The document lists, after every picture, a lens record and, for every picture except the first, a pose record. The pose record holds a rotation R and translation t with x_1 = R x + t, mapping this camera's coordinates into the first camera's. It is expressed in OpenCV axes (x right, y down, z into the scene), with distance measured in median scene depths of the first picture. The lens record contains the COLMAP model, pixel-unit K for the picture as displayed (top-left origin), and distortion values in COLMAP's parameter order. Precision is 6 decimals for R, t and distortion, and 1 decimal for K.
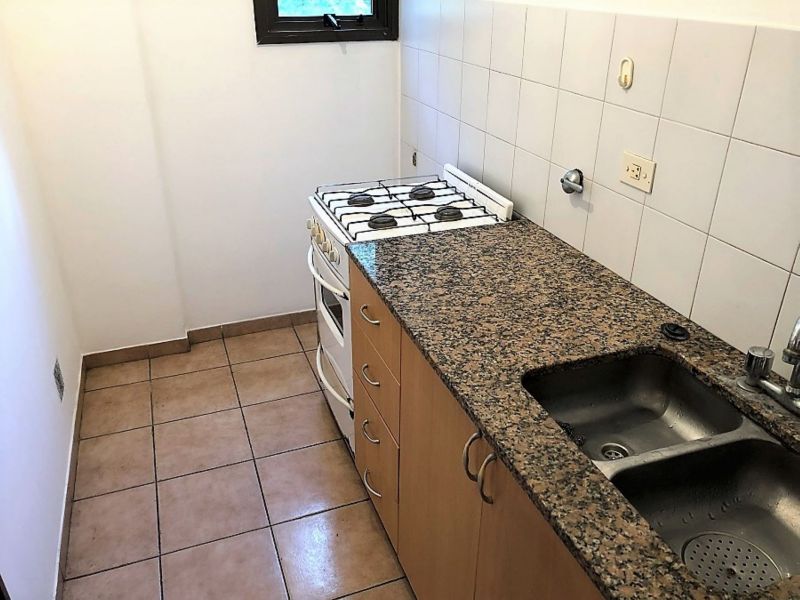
lens RADIAL K [[652.2, 0, 400.0], [0, 652.2, 300.0], [0, 0, 1]] dist [0.133502, -0.354814]
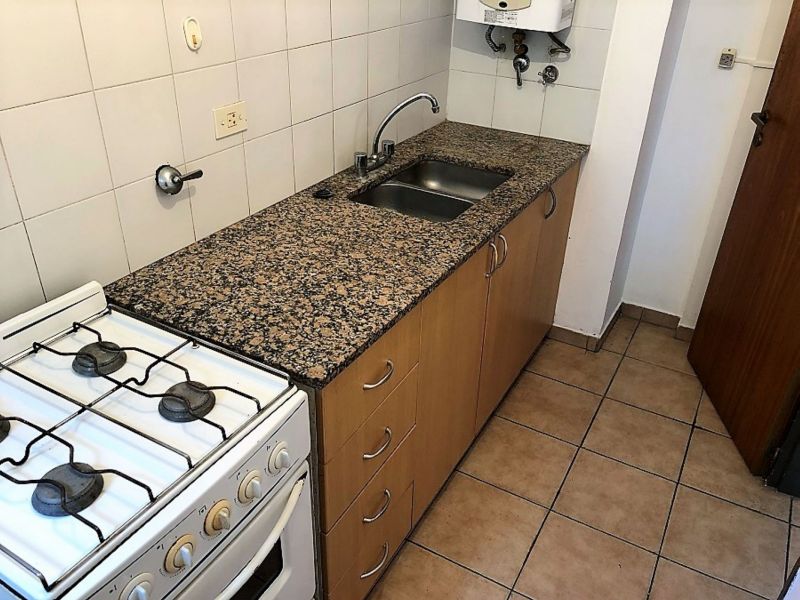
lens RADIAL K [[652.2, 0, 400.0], [0, 652.2, 300.0], [0, 0, 1]] dist [0.133502, -0.354814]
pose [[-0.643855, -0.403587, 0.650052, -0.570584], [0.315504, 0.633953, 0.706088, -0.620195], [-0.697071, 0.659713, -0.280840, 1.200015]]
